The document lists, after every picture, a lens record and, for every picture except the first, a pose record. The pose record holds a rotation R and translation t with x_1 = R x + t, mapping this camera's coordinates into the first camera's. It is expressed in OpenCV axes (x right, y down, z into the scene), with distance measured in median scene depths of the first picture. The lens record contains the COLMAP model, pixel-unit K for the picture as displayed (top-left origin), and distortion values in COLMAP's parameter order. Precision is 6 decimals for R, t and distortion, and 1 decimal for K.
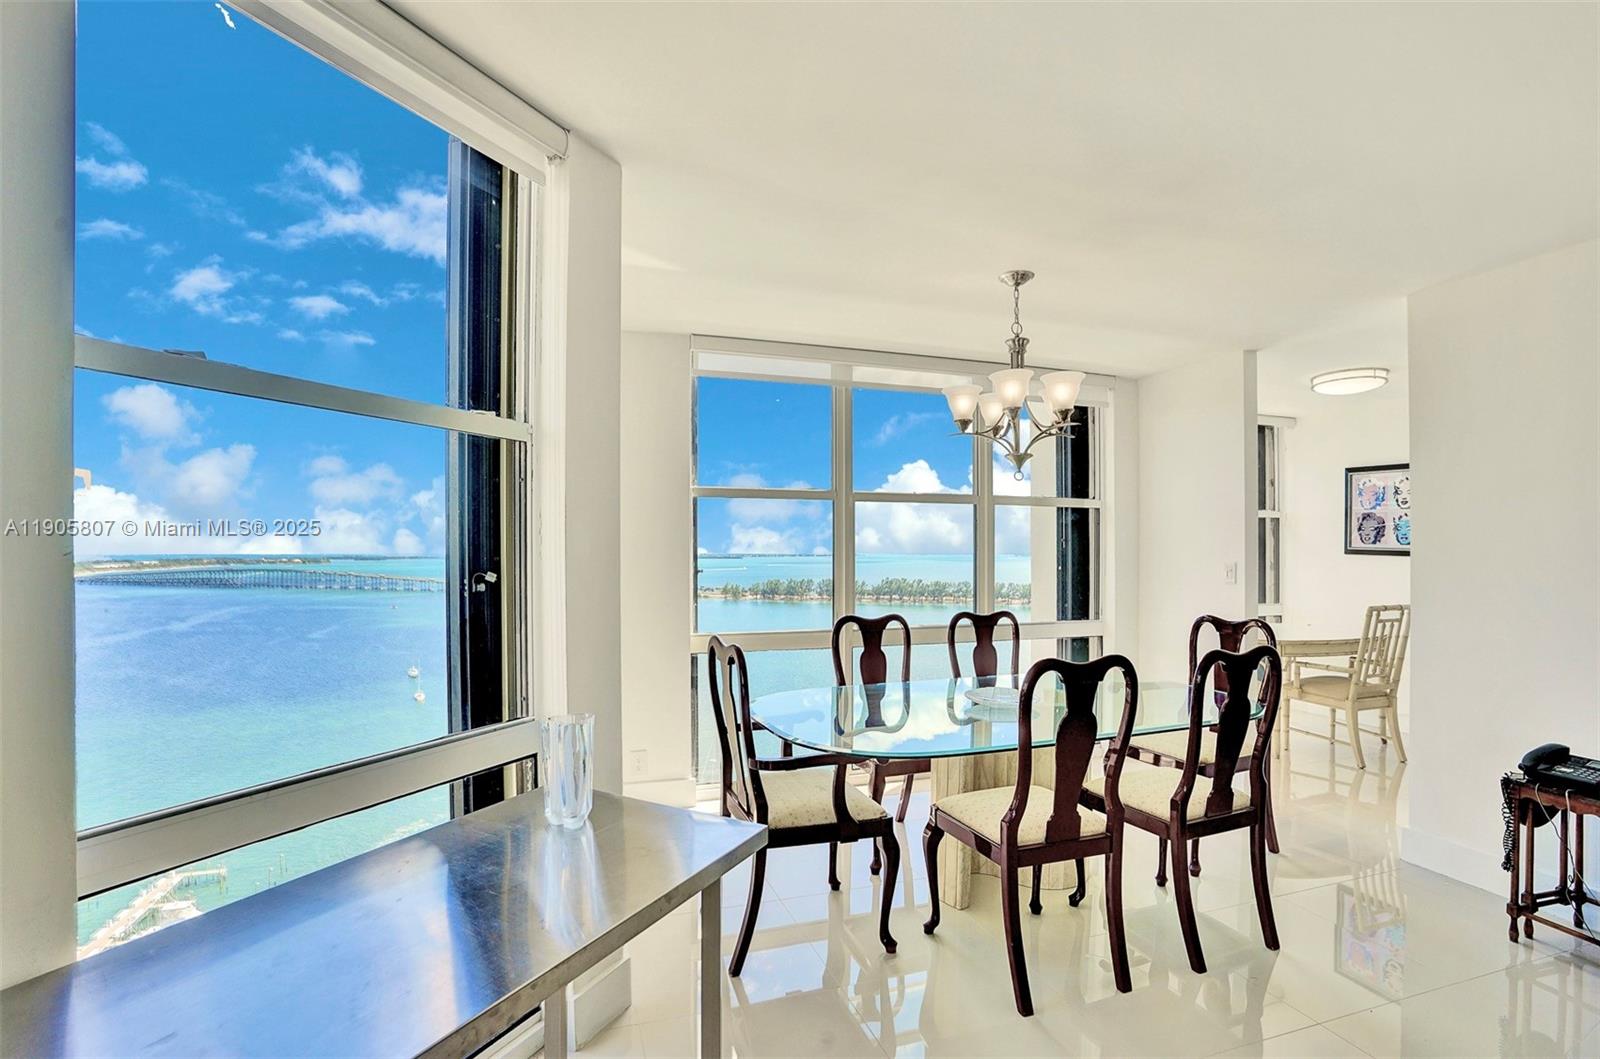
lens RADIAL K [[753.0, 0, 826.8], [0, 753.0, 552.6], [0, 0, 1]] dist [-0.004726, 0.000284]
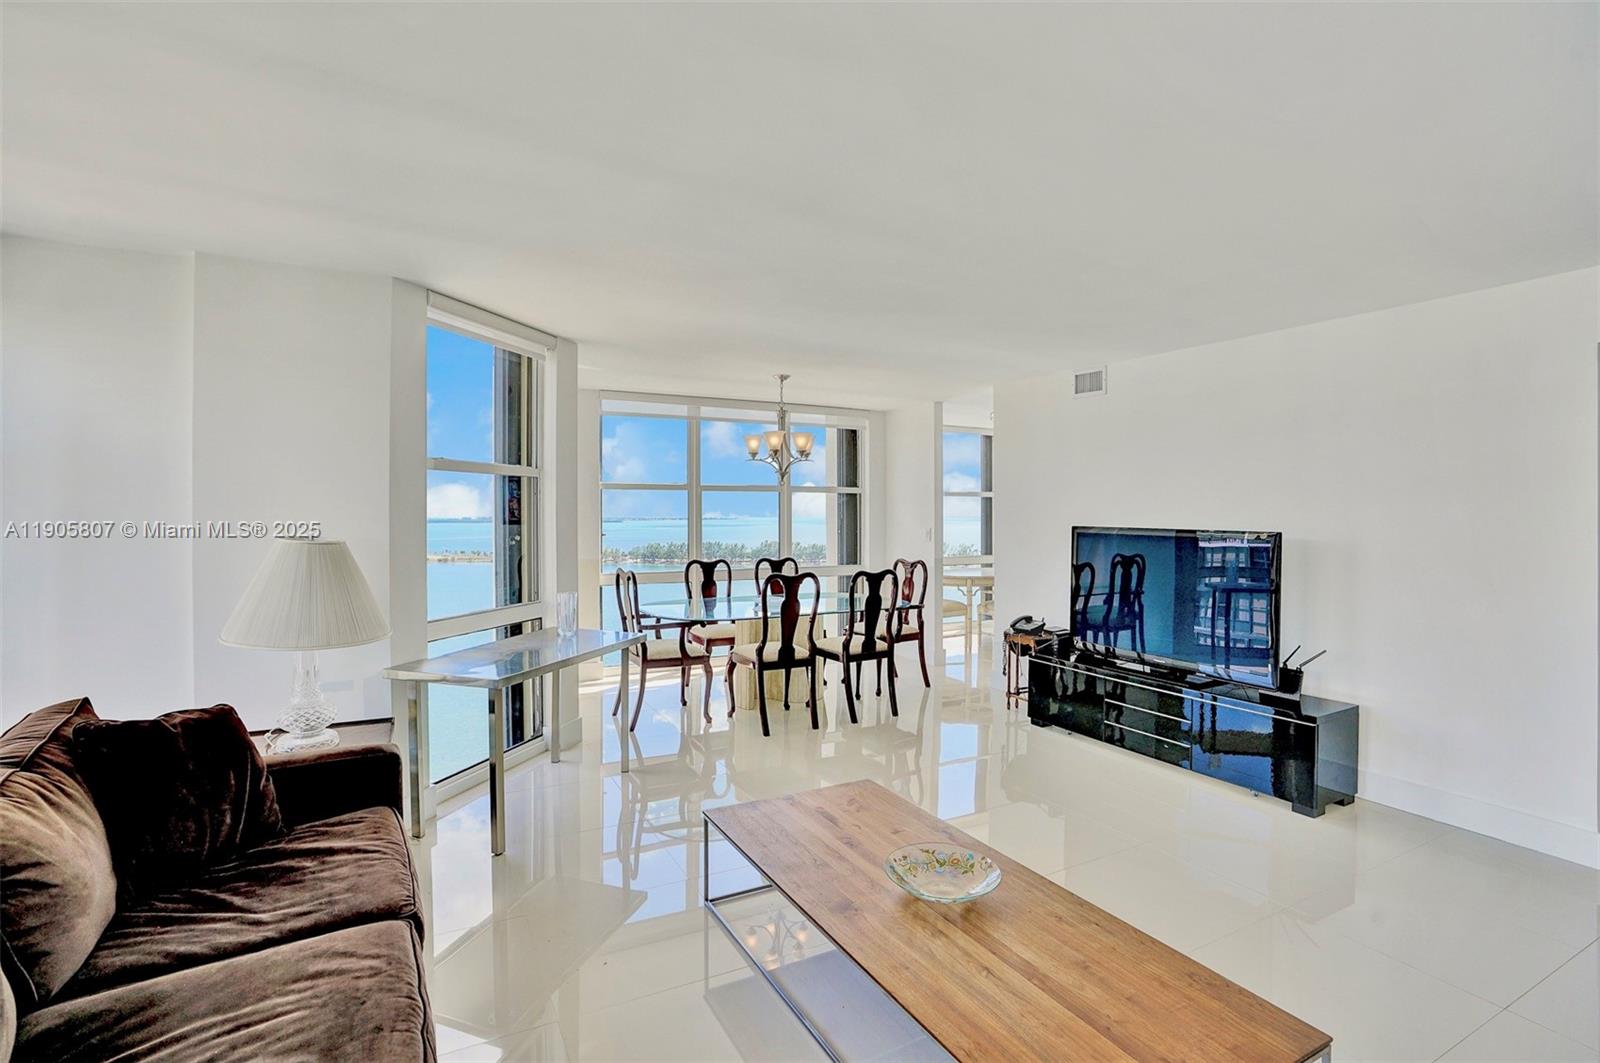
lens RADIAL K [[744.7, 0, 796.9], [0, 744.7, 519.3], [0, 0, 1]] dist [-0.066037, 0.025338]
pose [[0.992828, -0.001723, 0.119535, 0.066666], [0.001274, 0.999992, 0.003835, -0.019430], [-0.119541, -0.003655, 0.992823, -0.820716]]
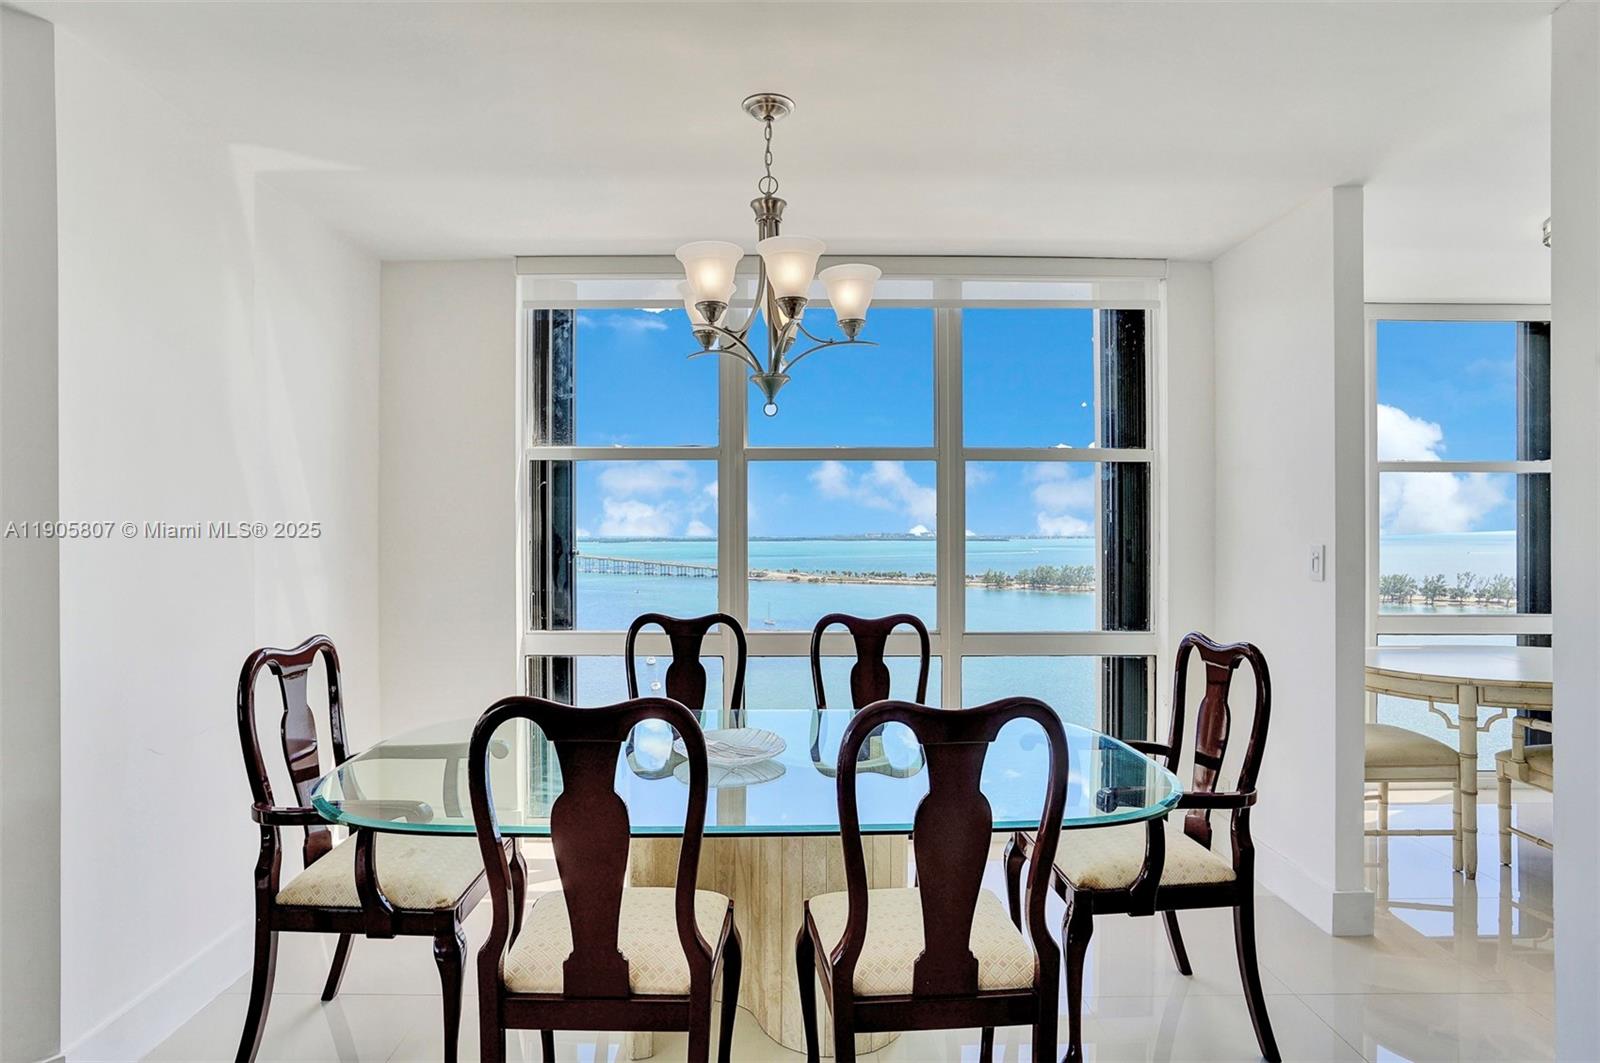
lens RADIAL K [[865.0, 0, 800.0], [0, 865.0, 531.5], [0, 0, 1]] dist [-0.024635, 0.000416]
pose [[0.938296, -0.002772, -0.345823, 0.522423], [0.001649, 0.999992, -0.003540, 0.006663], [0.345830, 0.002751, 0.938293, 0.296800]]
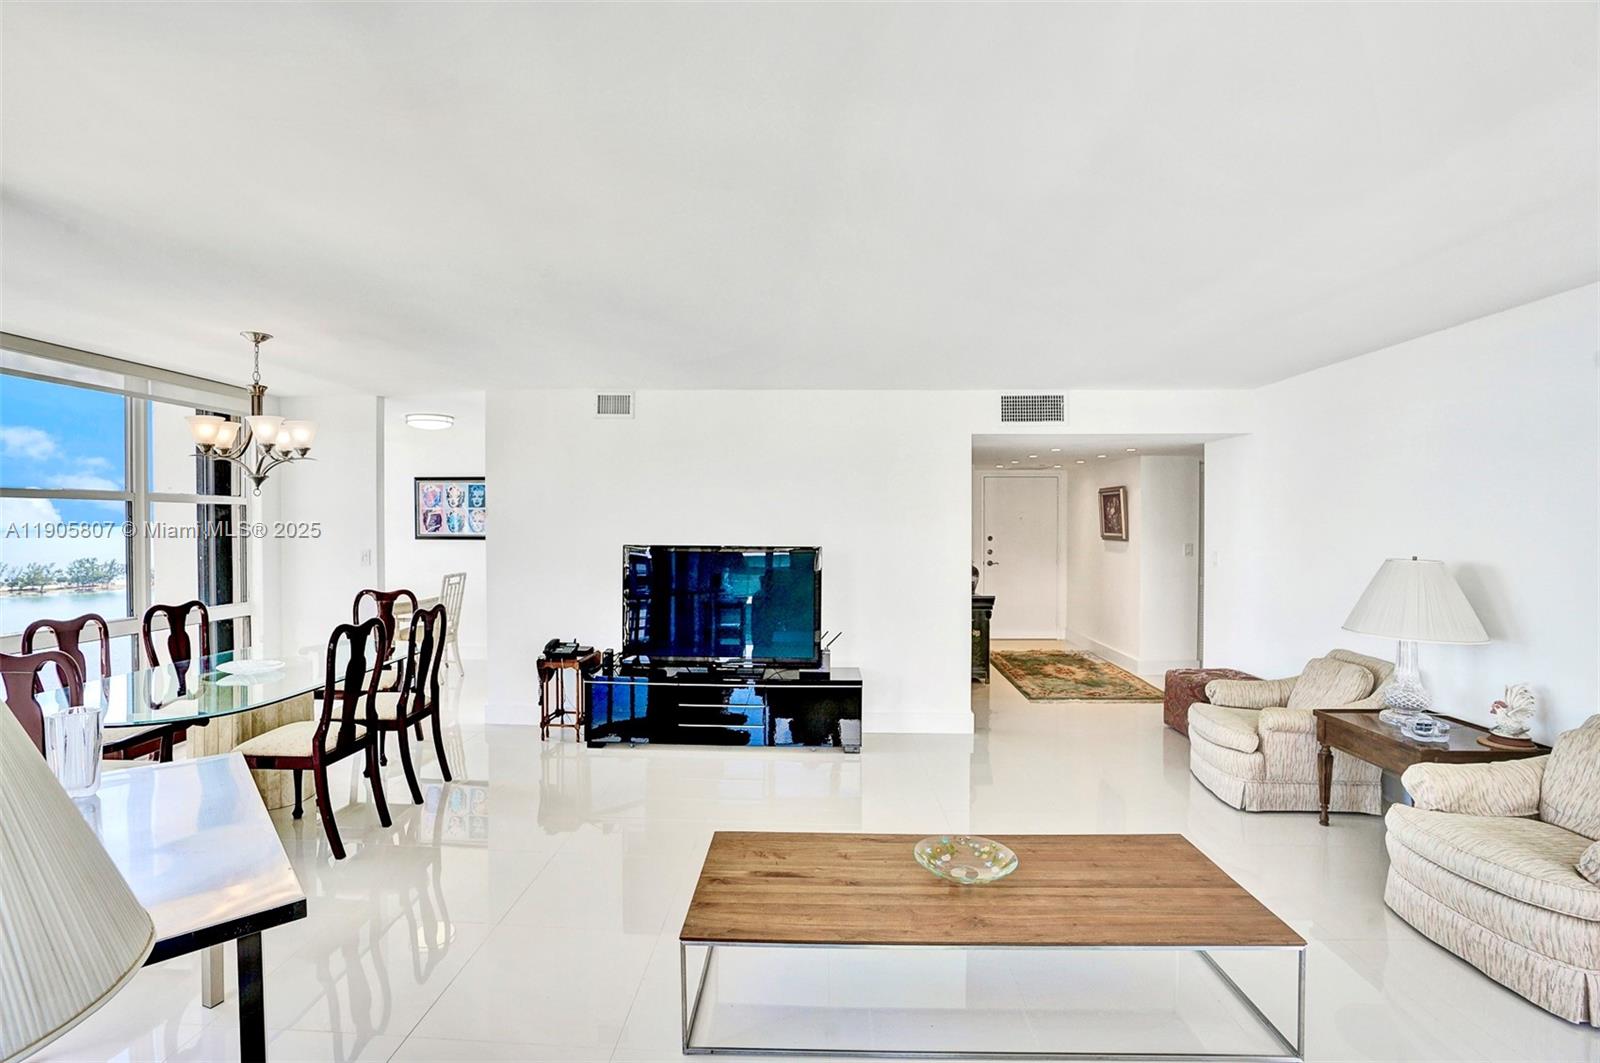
lens RADIAL K [[736.8, 0, 789.3], [0, 736.8, 527.6], [0, 0, 1]] dist [-0.048425, -0.000081]
pose [[0.388589, -0.010420, 0.921352, -0.499751], [0.004994, 0.999945, 0.009203, -0.048224], [-0.921397, 0.001025, 0.388620, -0.290859]]
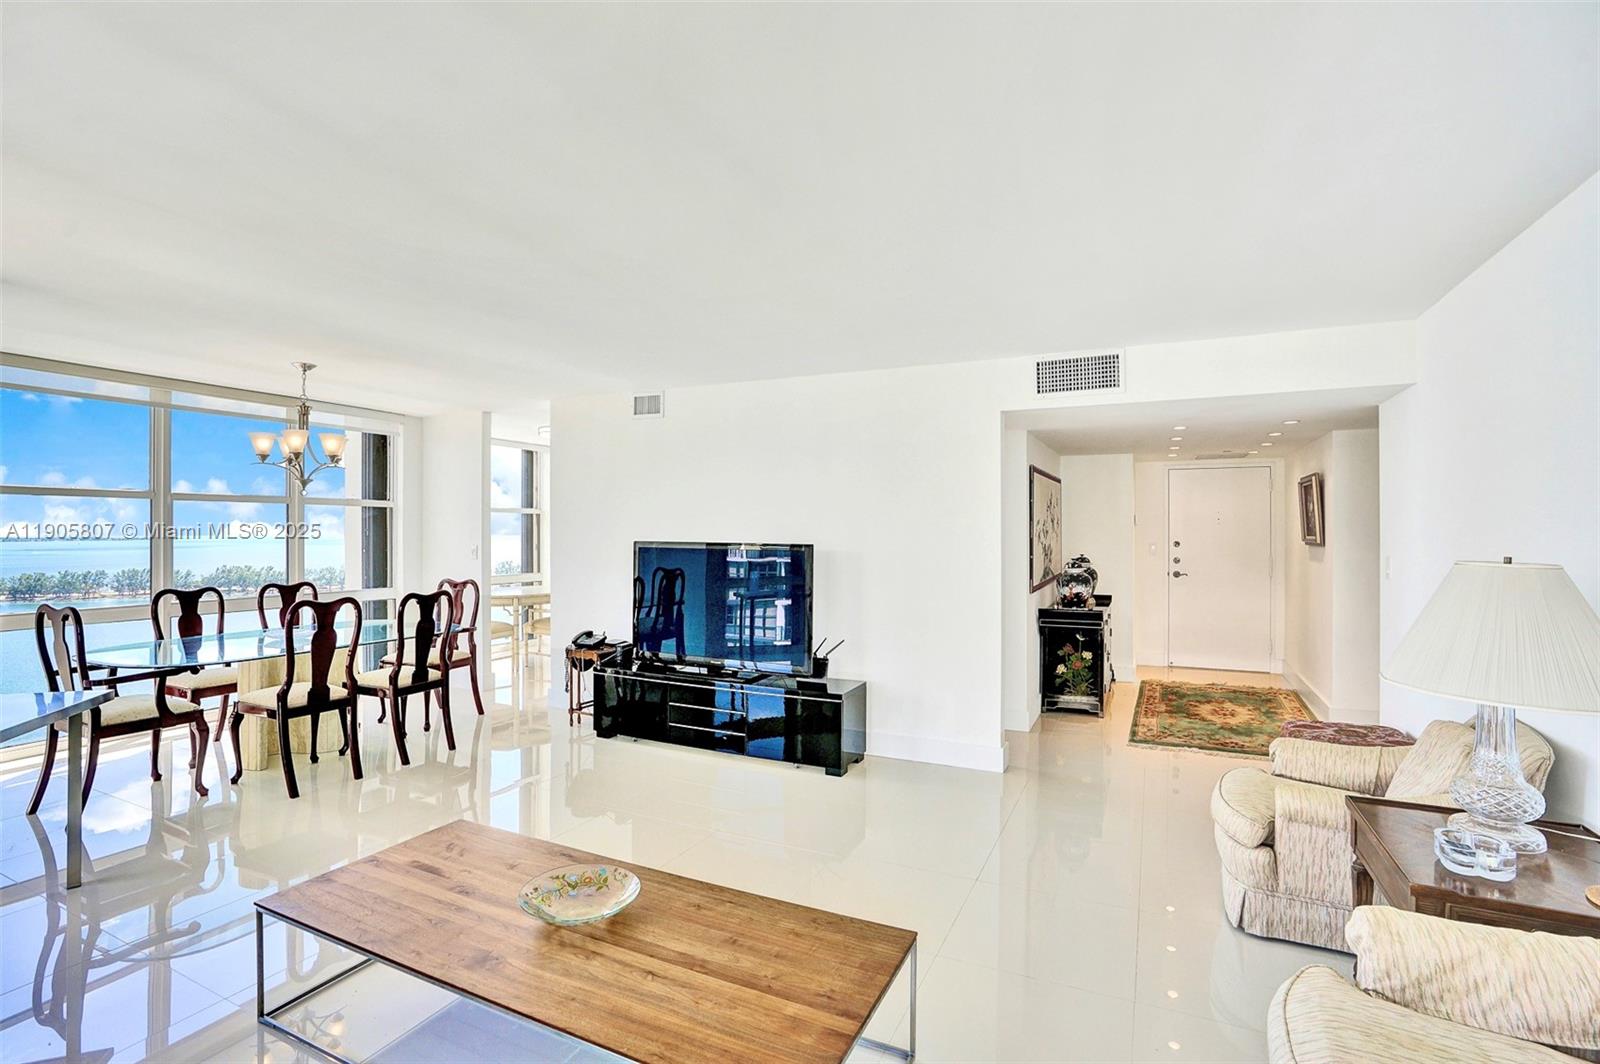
lens RADIAL K [[744.0, 0, 796.6], [0, 744.0, 523.9], [0, 0, 1]] dist [-0.071749, 0.024721]
pose [[0.728958, 0.005832, 0.684534, -0.028199], [0.004185, 0.999907, -0.012975, -0.013331], [-0.684546, 0.012323, 0.728866, -0.779172]]
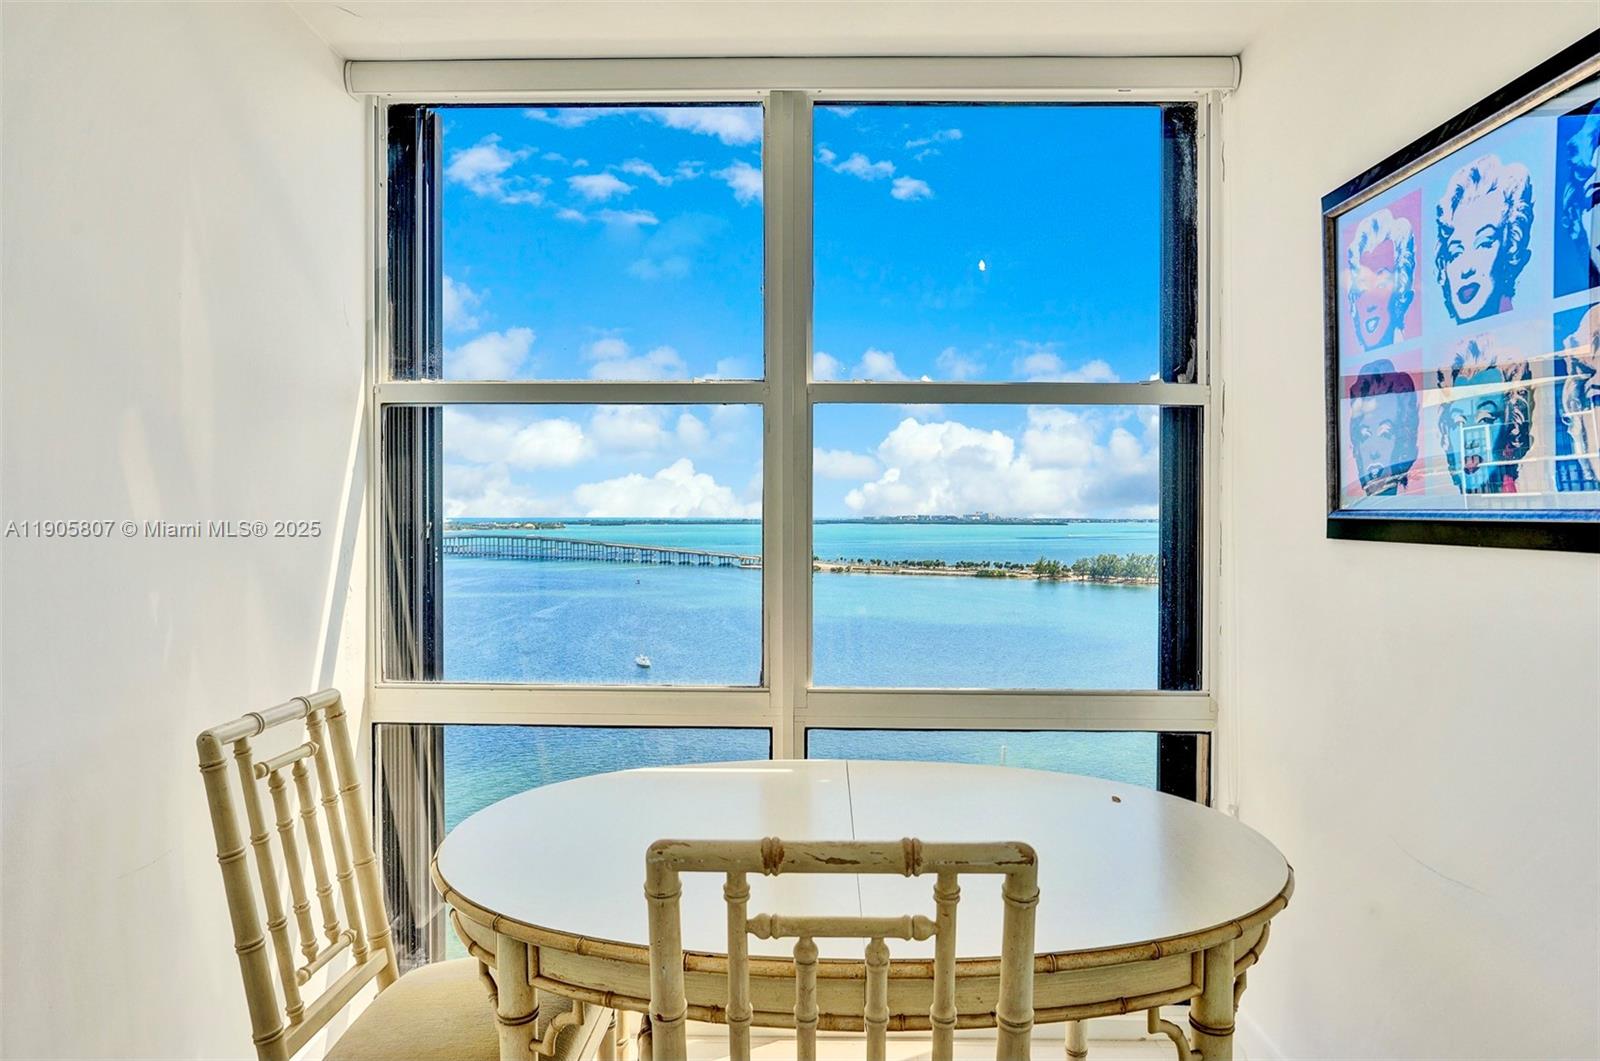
lens RADIAL K [[999.0, 0, 800.0], [0, 999.0, 530.5], [0, 0, 1]] dist [0.001240, 0.000357]
pose [[0.927552, 0.005864, -0.373647, 1.148941], [-0.000662, 0.999901, 0.014049, -0.005251], [0.373693, -0.012784, 0.927464, 1.091988]]
